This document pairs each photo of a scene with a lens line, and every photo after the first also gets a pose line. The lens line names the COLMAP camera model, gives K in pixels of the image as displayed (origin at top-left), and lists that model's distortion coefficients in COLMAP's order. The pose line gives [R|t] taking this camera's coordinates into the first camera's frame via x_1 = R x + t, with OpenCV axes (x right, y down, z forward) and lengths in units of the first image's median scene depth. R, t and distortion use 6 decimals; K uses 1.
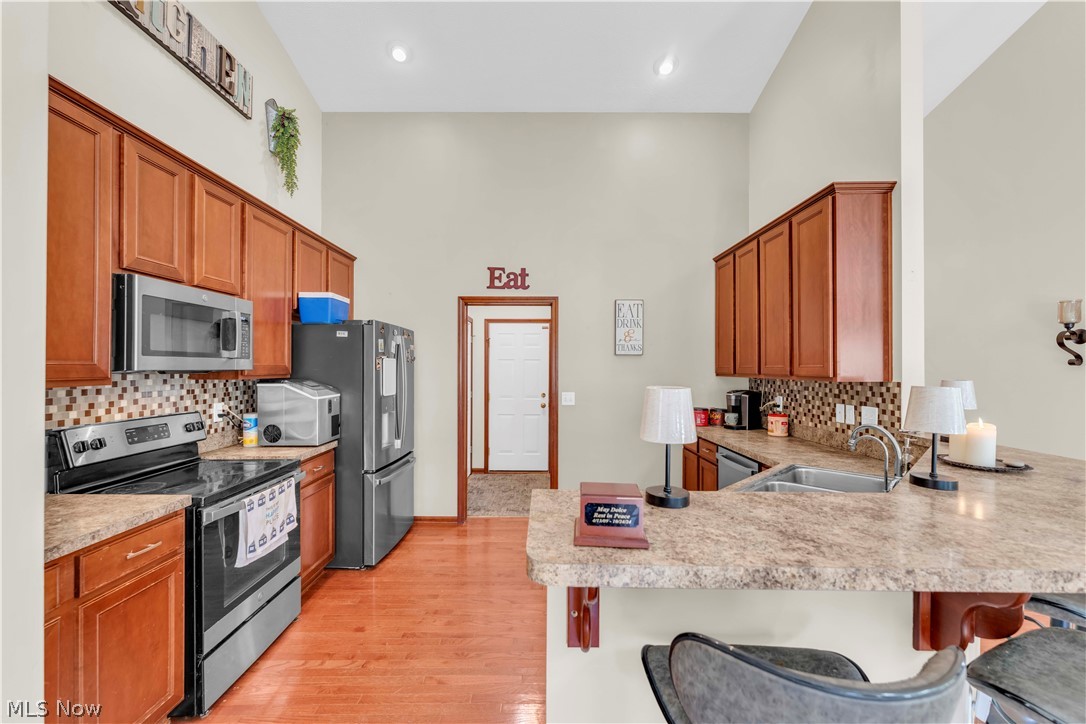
lens RADIAL K [[441.6, 0, 534.3], [0, 441.6, 366.3], [0, 0, 1]] dist [-0.003057, 0.001233]
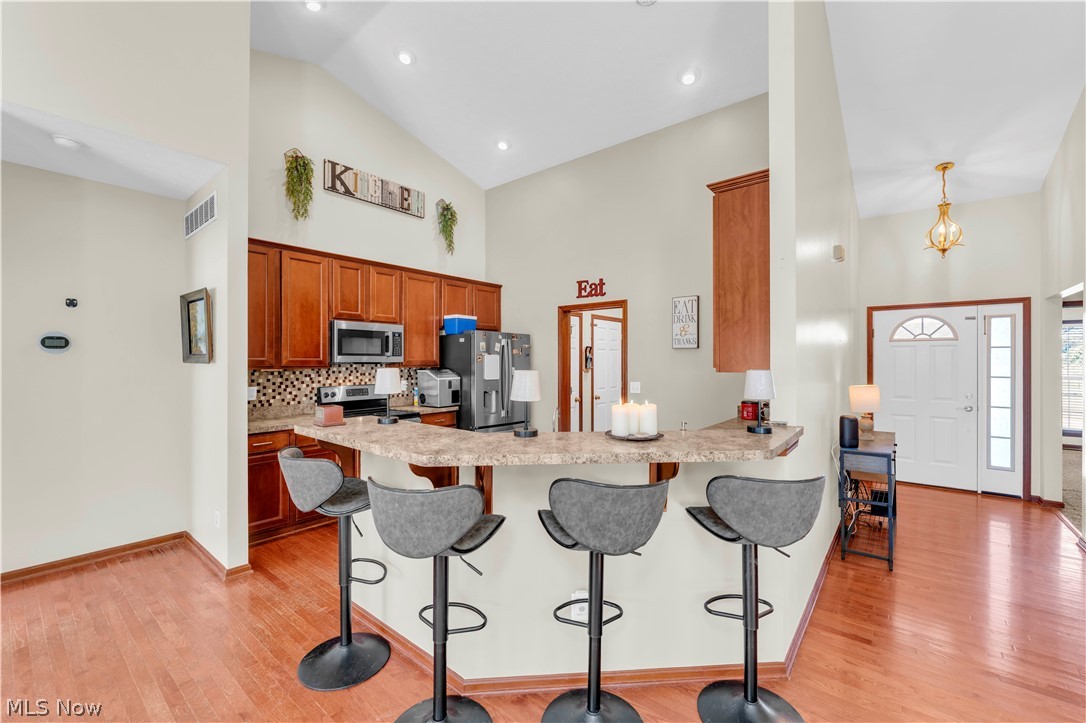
lens RADIAL K [[441.6, 0, 539.9], [0, 441.6, 362.7], [0, 0, 1]] dist [-0.003057, 0.001233]
pose [[0.777870, -0.001615, -0.628423, 0.874464], [0.004419, 0.999986, 0.002901, 0.006289], [0.628410, -0.005034, 0.777866, -0.073136]]
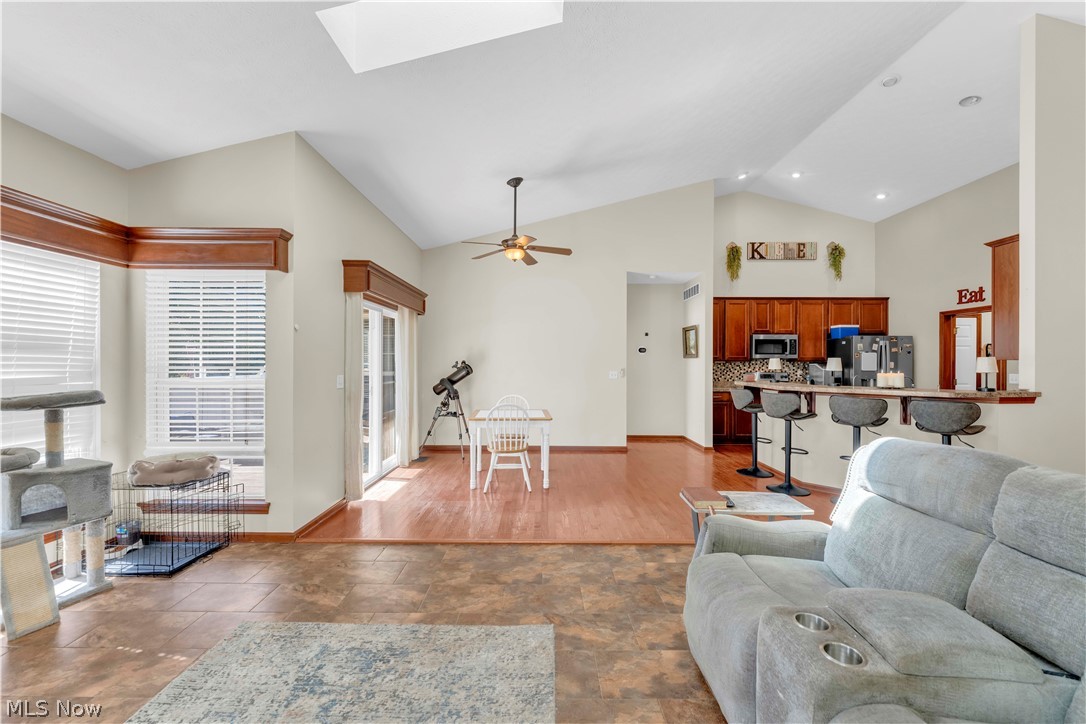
lens RADIAL K [[441.6, 0, 535.0], [0, 441.6, 363.4], [0, 0, 1]] dist [-0.003057, 0.001233]
pose [[-0.013054, -0.004076, -0.999906, 2.057503], [-0.001346, 0.999991, -0.004059, 0.049458], [0.999914, 0.001293, -0.013060, -0.620158]]
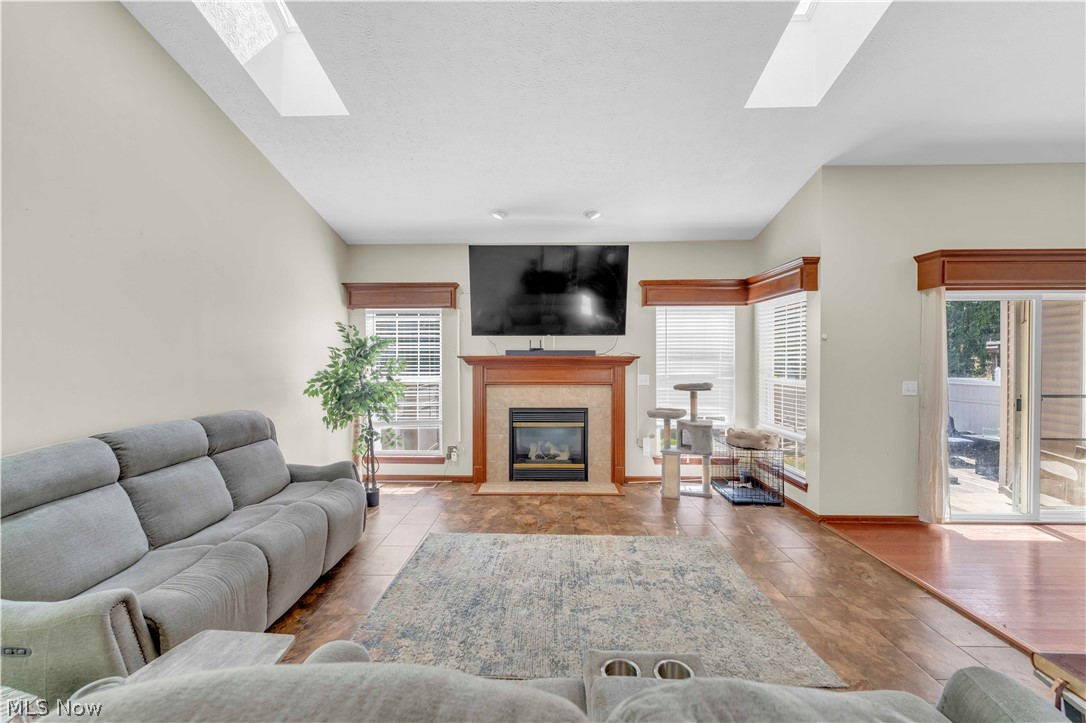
lens RADIAL K [[441.6, 0, 547.9], [0, 441.6, 362.9], [0, 0, 1]] dist [-0.003057, 0.001233]
pose [[-0.999947, -0.004537, 0.009282, 1.711533], [-0.004458, 0.999954, 0.008468, 0.020204], [-0.009320, 0.008426, -0.999921, 0.084067]]
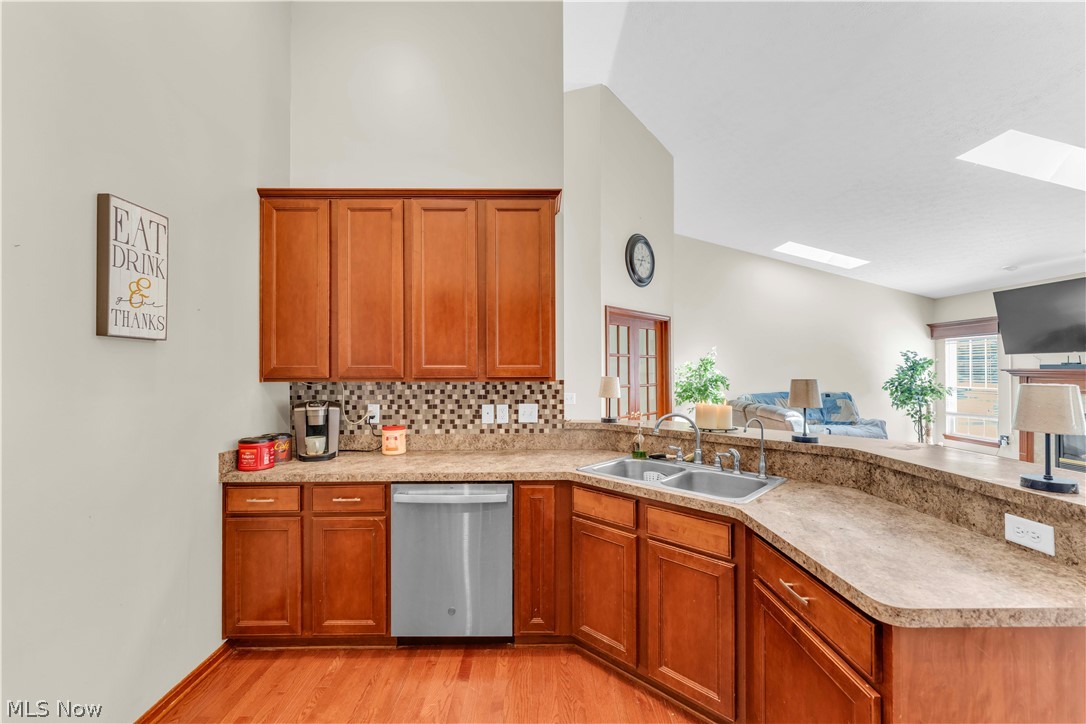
lens RADIAL K [[441.6, 0, 539.2], [0, 441.6, 368.4], [0, 0, 1]] dist [-0.003057, 0.001233]
pose [[-0.009866, -0.000378, 0.999951, -0.295046], [-0.000315, 1.000000, 0.000374, 0.003886], [-0.999951, -0.000311, -0.009866, 0.890545]]
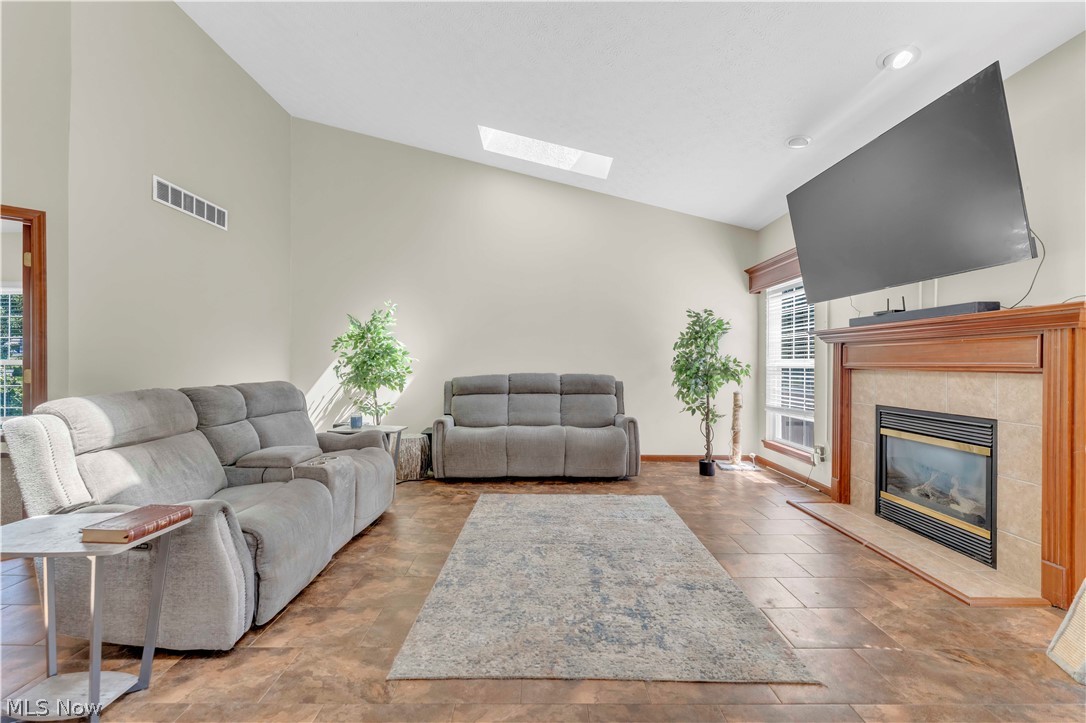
lens RADIAL K [[441.6, 0, 533.4], [0, 441.6, 369.4], [0, 0, 1]] dist [-0.003057, 0.001233]
pose [[0.011058, -0.016914, 0.999796, 0.680412], [-0.002405, 0.999854, 0.016942, 0.104947], [-0.999936, -0.002592, 0.011016, -0.795770]]
